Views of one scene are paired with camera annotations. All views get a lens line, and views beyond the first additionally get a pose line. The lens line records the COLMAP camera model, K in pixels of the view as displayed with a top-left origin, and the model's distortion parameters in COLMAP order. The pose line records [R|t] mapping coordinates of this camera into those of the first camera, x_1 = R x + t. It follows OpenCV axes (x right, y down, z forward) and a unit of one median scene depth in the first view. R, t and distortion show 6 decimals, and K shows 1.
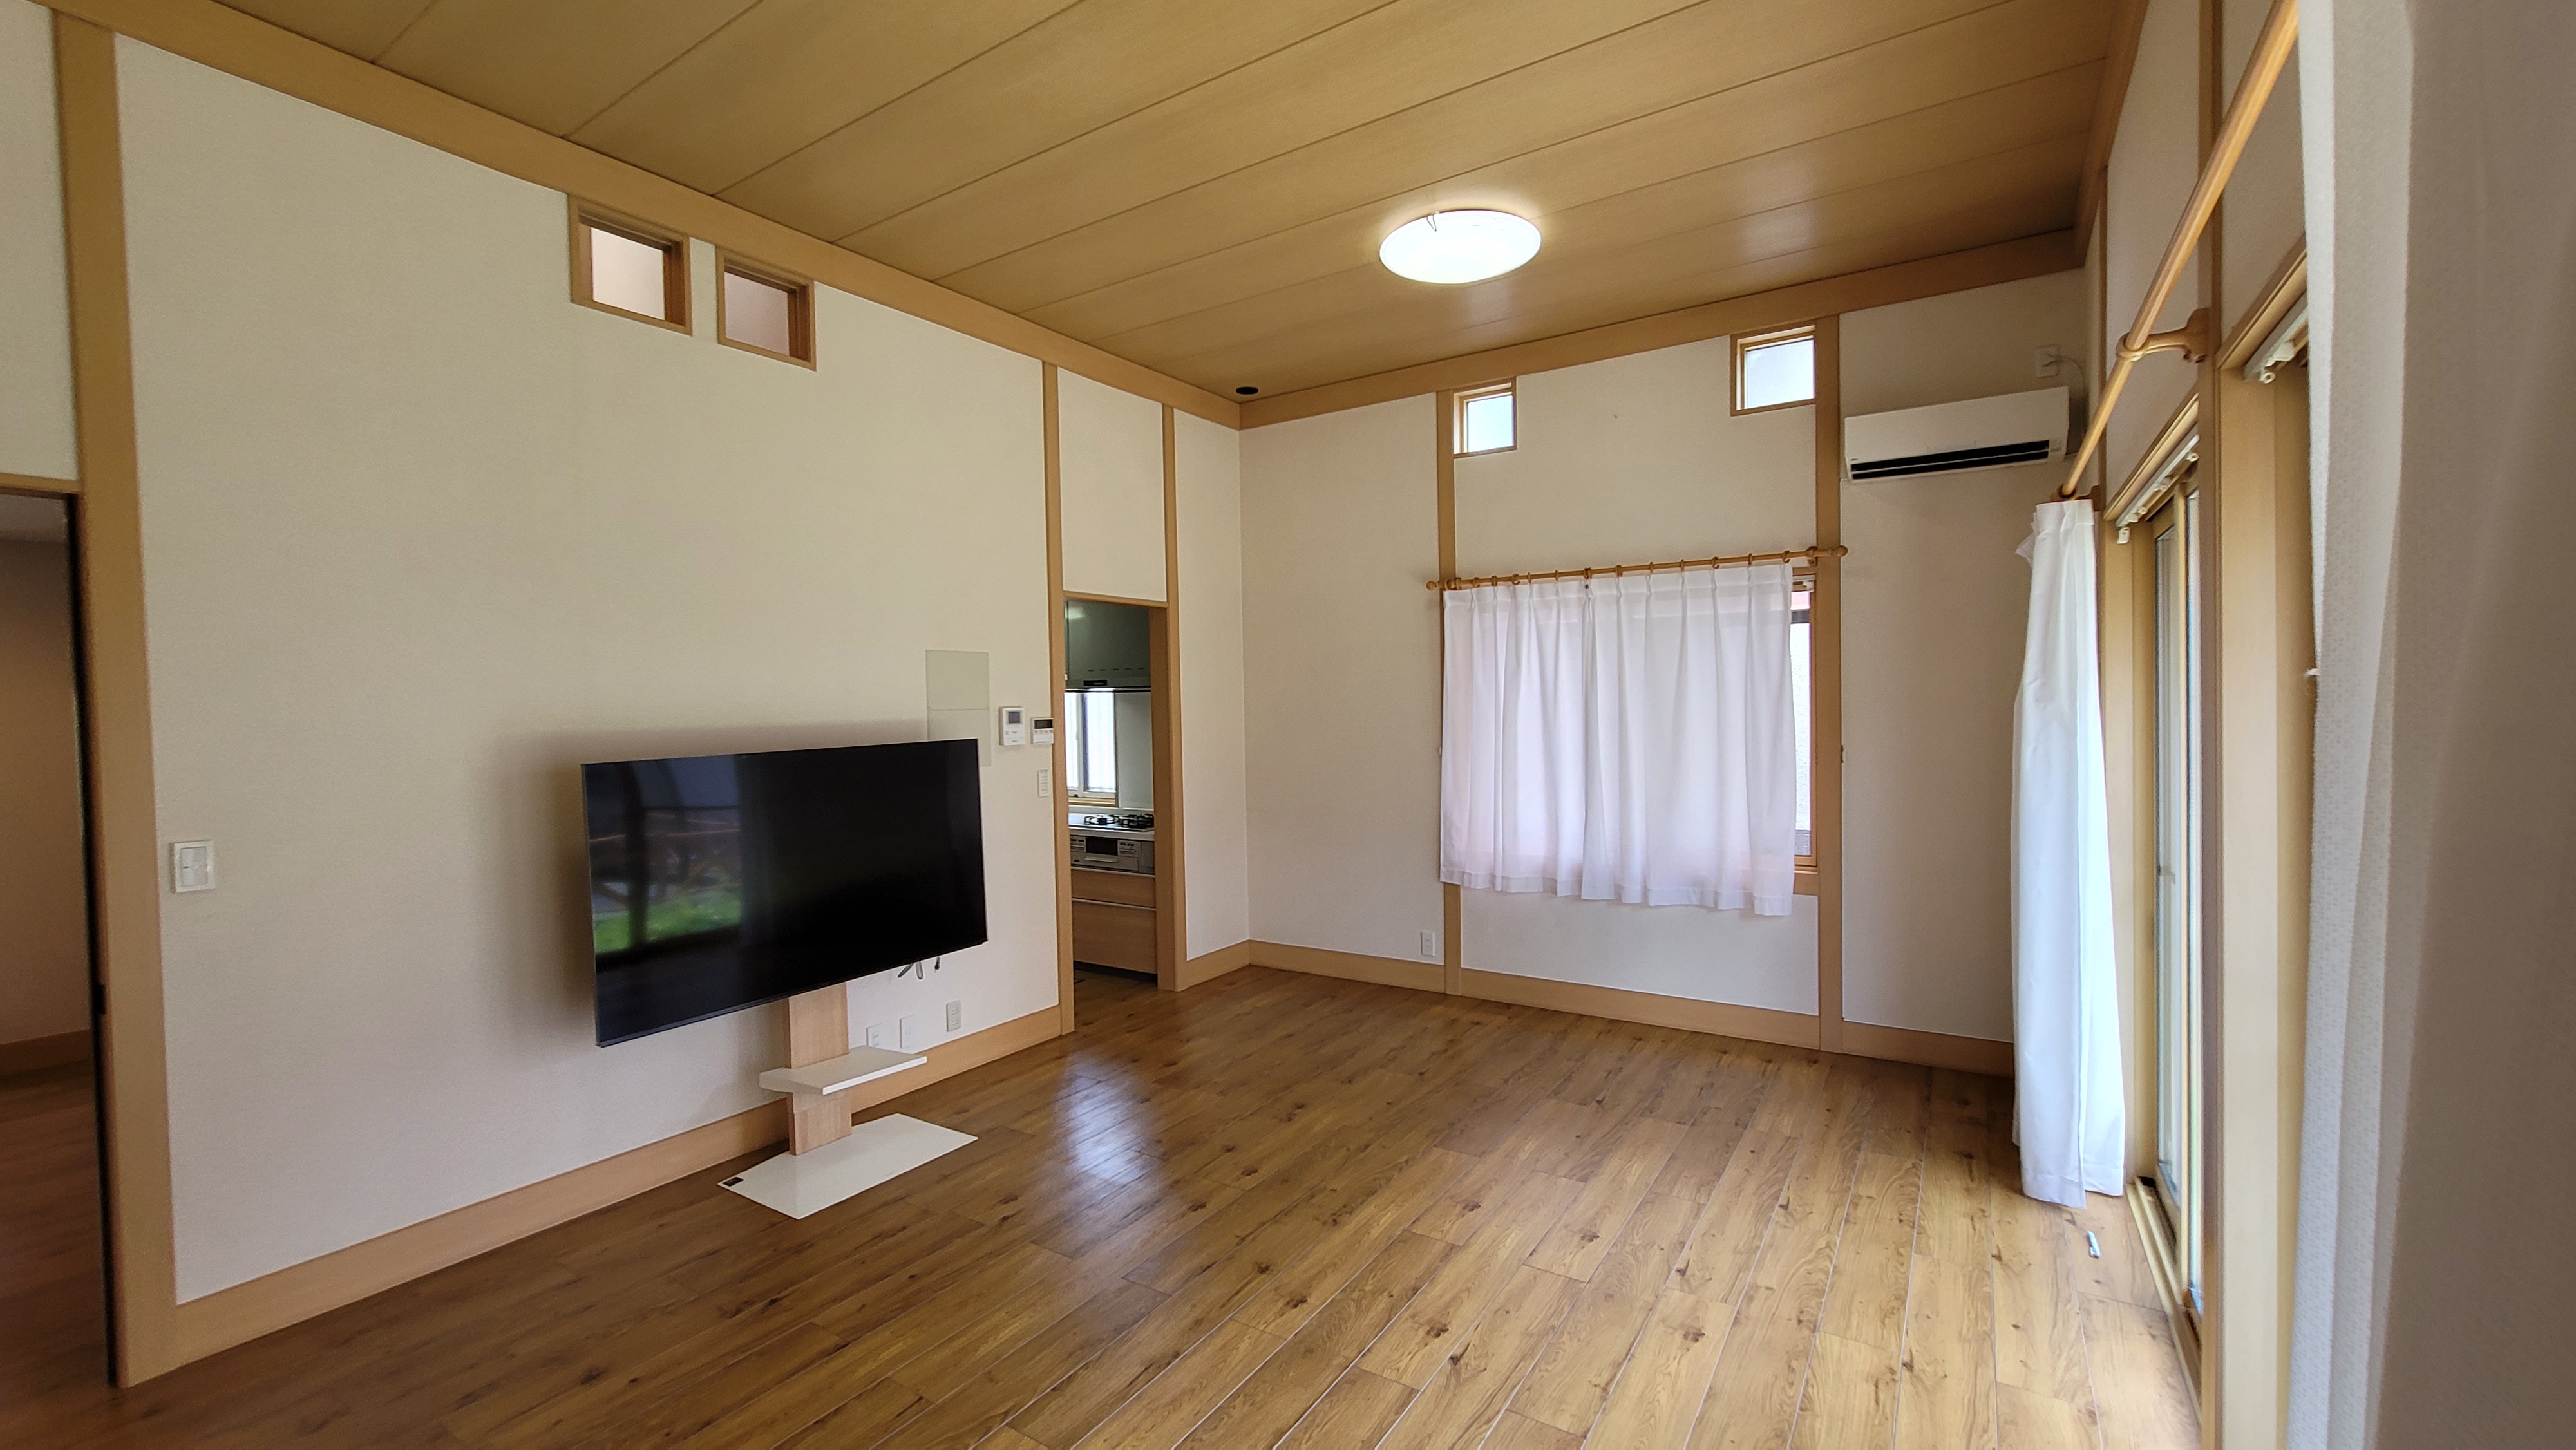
lens RADIAL K [[1038.9, 0, 1288.0], [0, 1038.9, 725.0], [0, 0, 1]] dist [-0.013278, -0.000064]
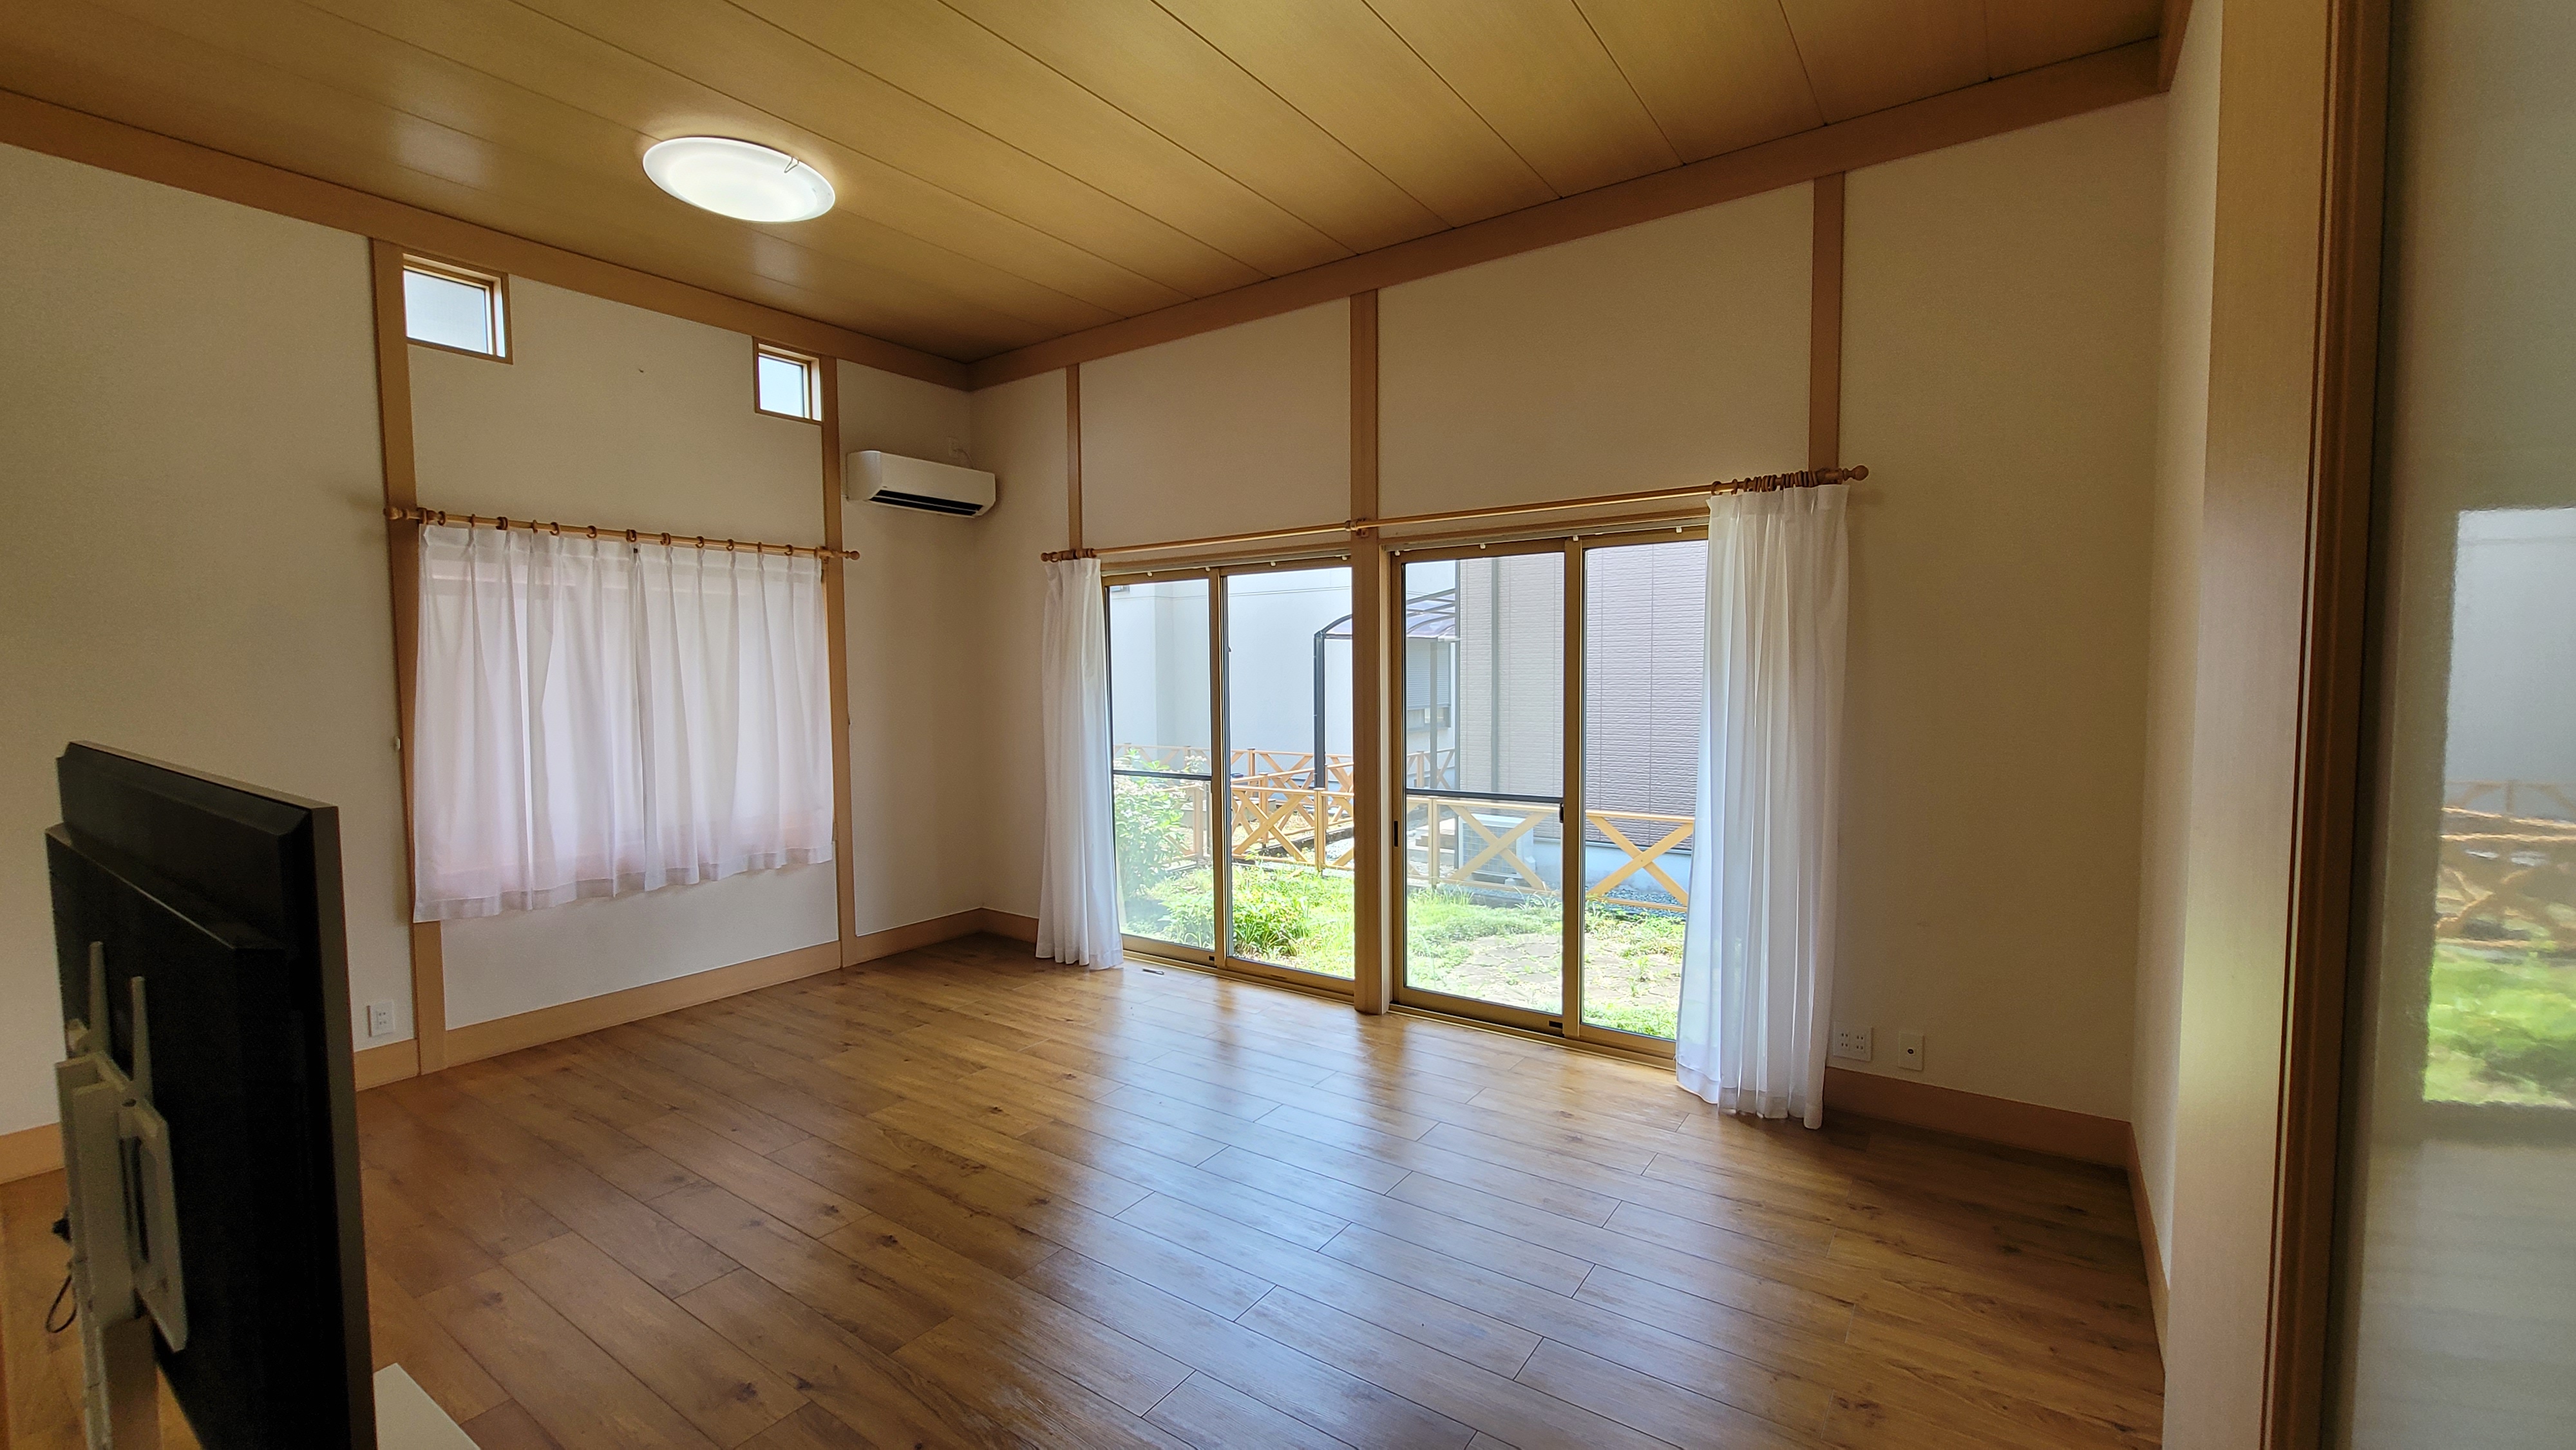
lens RADIAL K [[1038.9, 0, 1288.0], [0, 1038.9, 725.0], [0, 0, 1]] dist [-0.013278, -0.000064]
pose [[0.026495, -0.036605, 0.998979, -0.657834], [0.027875, 0.998968, 0.035865, 0.003245], [-0.999260, 0.026896, 0.027488, 0.435179]]
